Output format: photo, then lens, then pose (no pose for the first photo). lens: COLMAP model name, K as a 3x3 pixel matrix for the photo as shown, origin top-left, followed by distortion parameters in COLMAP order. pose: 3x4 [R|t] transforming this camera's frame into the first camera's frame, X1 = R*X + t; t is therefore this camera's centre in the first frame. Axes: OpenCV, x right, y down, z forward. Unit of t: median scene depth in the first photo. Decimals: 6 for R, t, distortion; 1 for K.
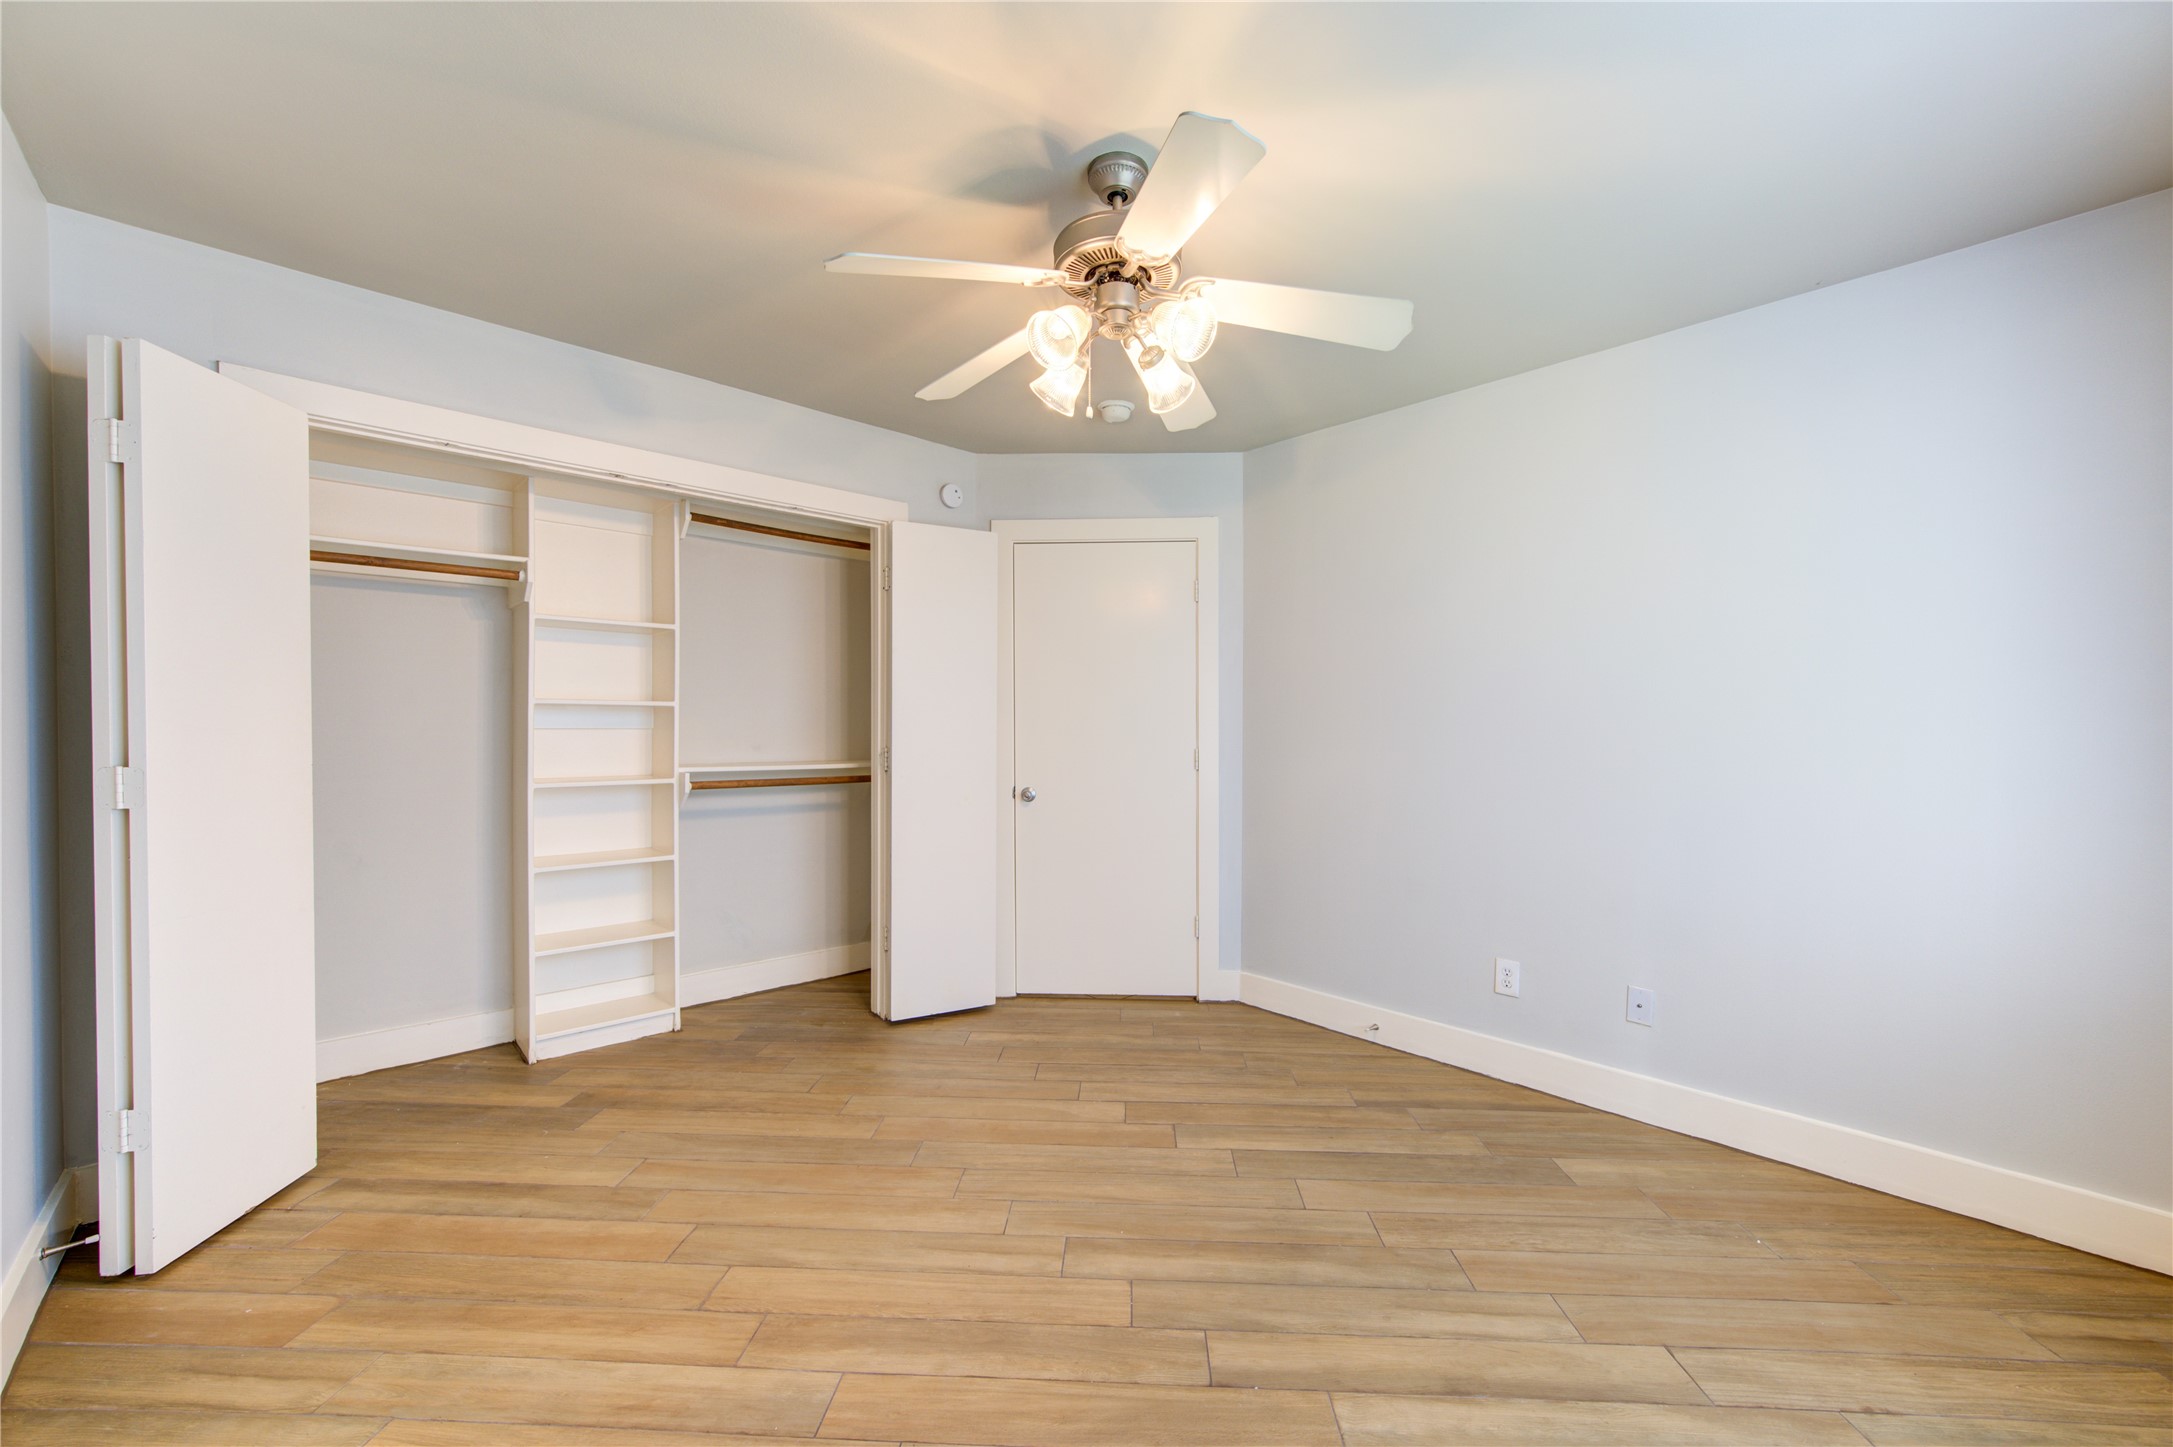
lens RADIAL K [[859.6, 0, 1084.5], [0, 859.6, 739.6], [0, 0, 1]] dist [0.002342, -0.000508]
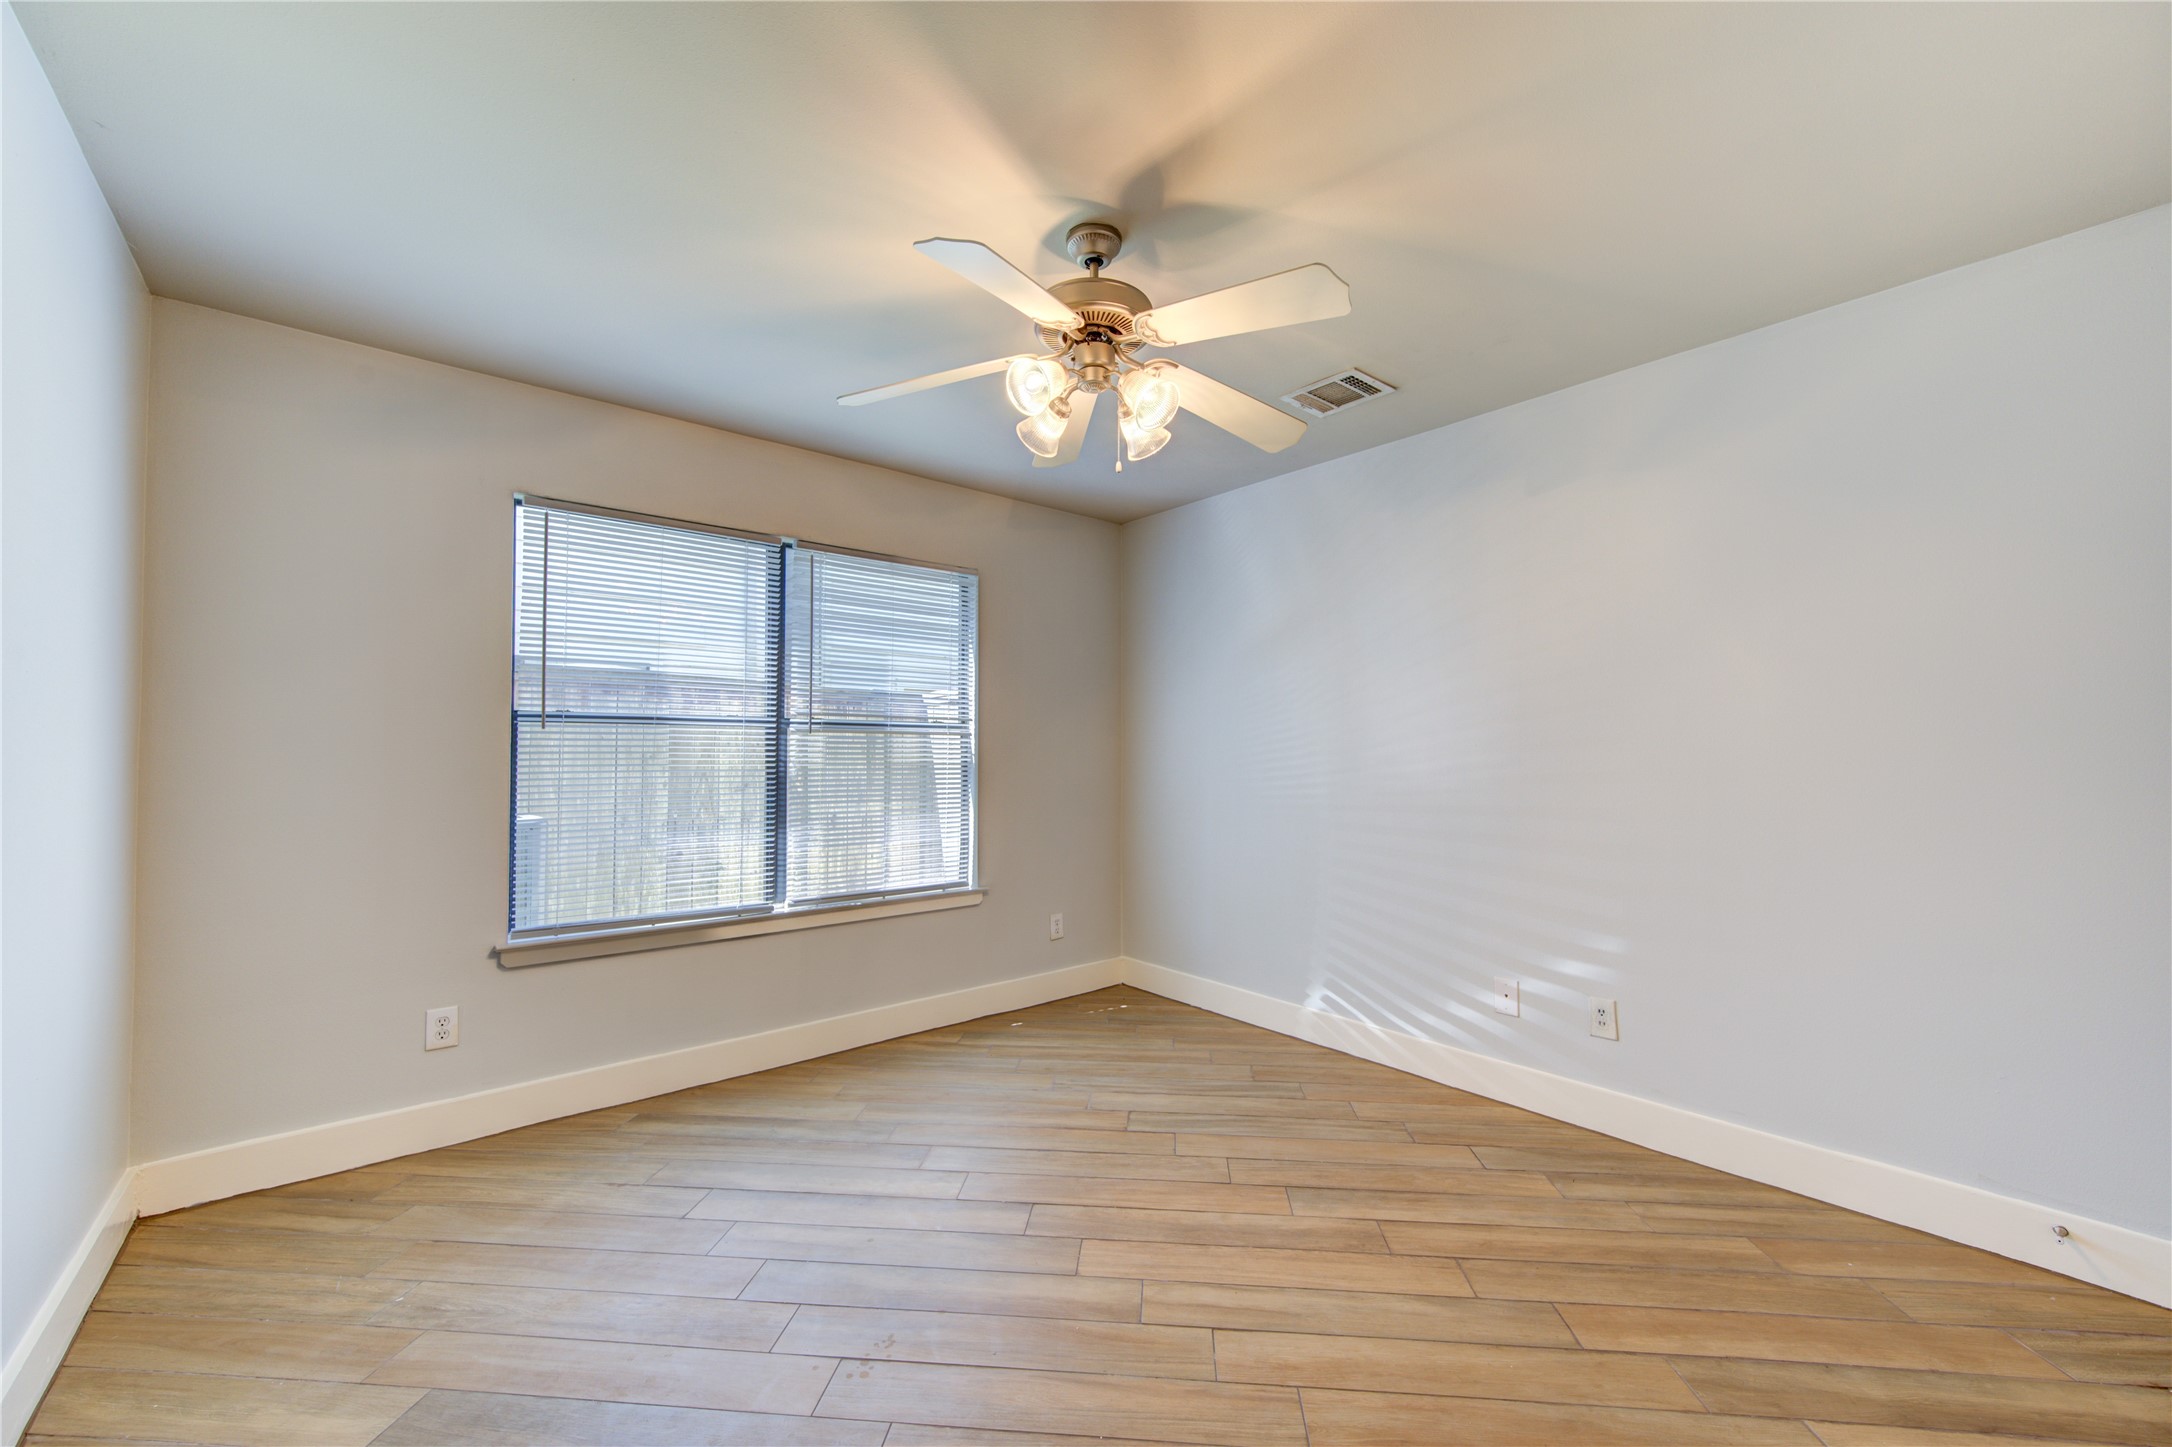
lens RADIAL K [[859.3, 0, 1087.2], [0, 859.3, 731.1], [0, 0, 1]] dist [0.002342, -0.000508]
pose [[-0.999364, -0.004572, 0.035378, 0.006216], [-0.004745, 0.999977, -0.004788, -0.034083], [-0.035356, -0.004953, -0.999363, 2.082059]]
